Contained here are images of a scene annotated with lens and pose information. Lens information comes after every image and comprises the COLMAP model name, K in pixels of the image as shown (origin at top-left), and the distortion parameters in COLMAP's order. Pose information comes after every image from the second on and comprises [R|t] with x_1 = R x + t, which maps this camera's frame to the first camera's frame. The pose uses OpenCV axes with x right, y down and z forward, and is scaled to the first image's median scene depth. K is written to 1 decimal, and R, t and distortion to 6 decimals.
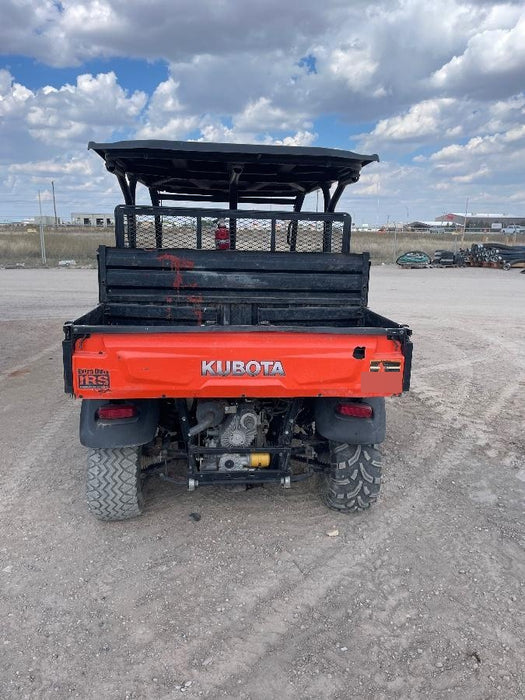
lens RADIAL K [[514.6, 0, 255.2], [0, 514.6, 350.8], [0, 0, 1]] dist [0.032657, 0.000229]
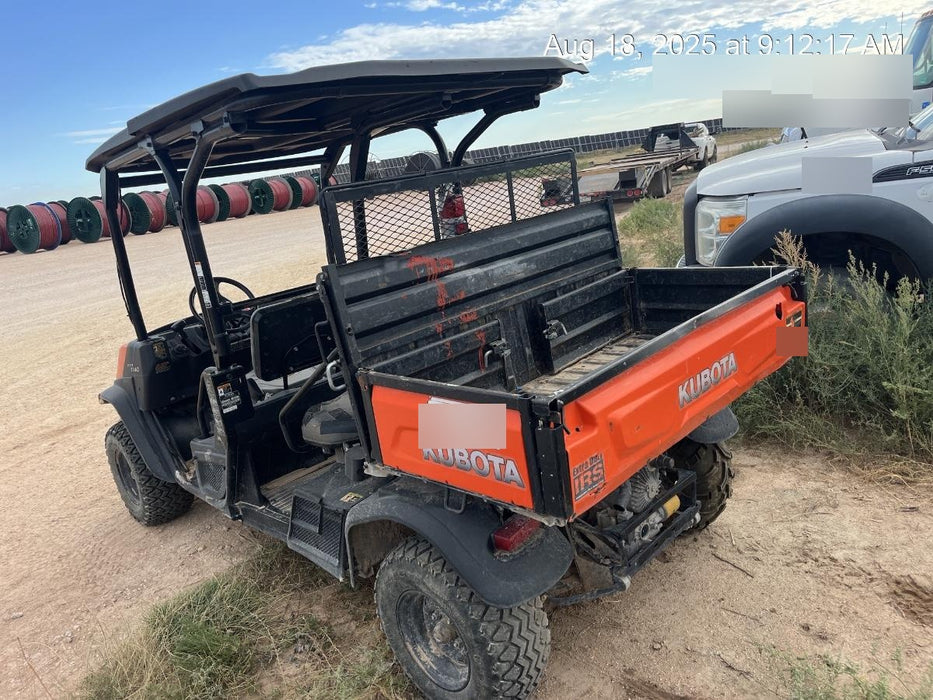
lens RADIAL K [[681.4, 0, 450.3], [0, 681.4, 359.1], [0, 0, 1]] dist [0.044030, 0.000778]
pose [[0.762533, -0.306216, 0.569890, -0.658662], [0.308541, 0.946387, 0.095678, -0.146846], [-0.568635, 0.102877, 0.816132, 0.377514]]
